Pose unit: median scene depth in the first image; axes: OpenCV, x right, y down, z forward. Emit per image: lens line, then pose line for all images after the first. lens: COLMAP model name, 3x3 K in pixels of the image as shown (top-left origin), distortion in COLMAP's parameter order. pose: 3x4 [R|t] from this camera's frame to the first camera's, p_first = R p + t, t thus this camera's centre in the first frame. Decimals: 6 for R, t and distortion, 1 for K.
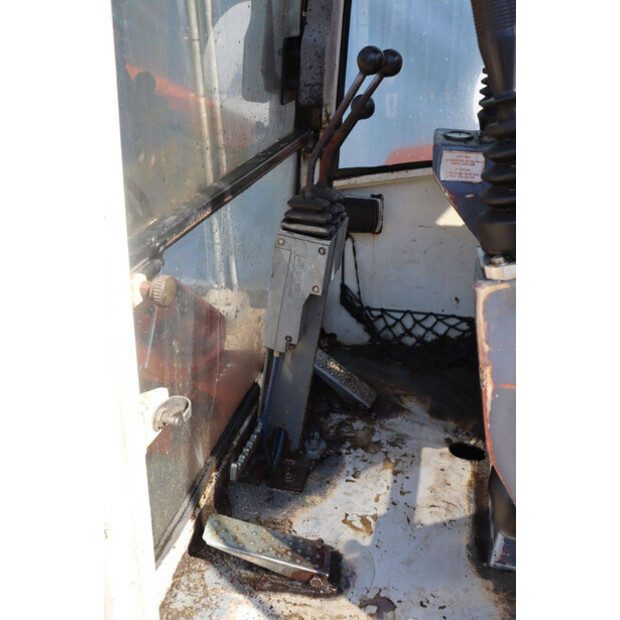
lens RADIAL K [[601.3, 0, 310.0], [0, 601.3, 310.0], [0, 0, 1]] dist [-0.059156, 0.023190]
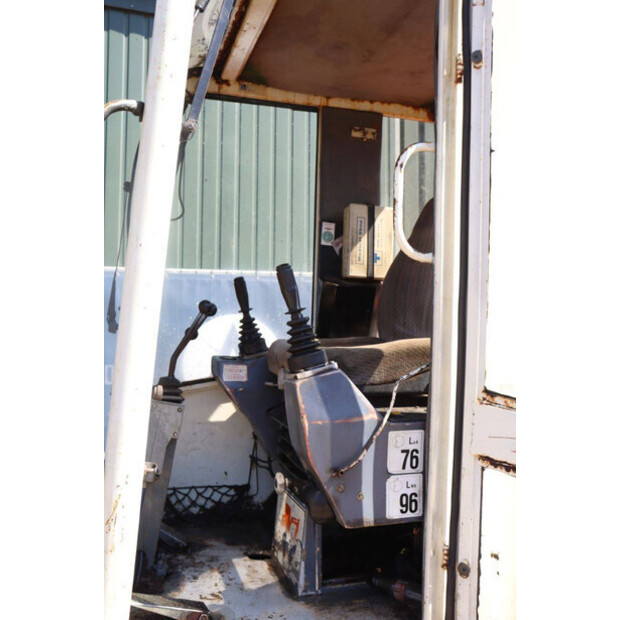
lens RADIAL K [[601.3, 0, 310.0], [0, 601.3, 310.0], [0, 0, 1]] dist [-0.059156, 0.023190]
pose [[0.854269, 0.049208, 0.517497, -0.383423], [0.195812, 0.891721, -0.408034, 0.285964], [-0.481541, 0.449903, 0.752134, -0.404660]]
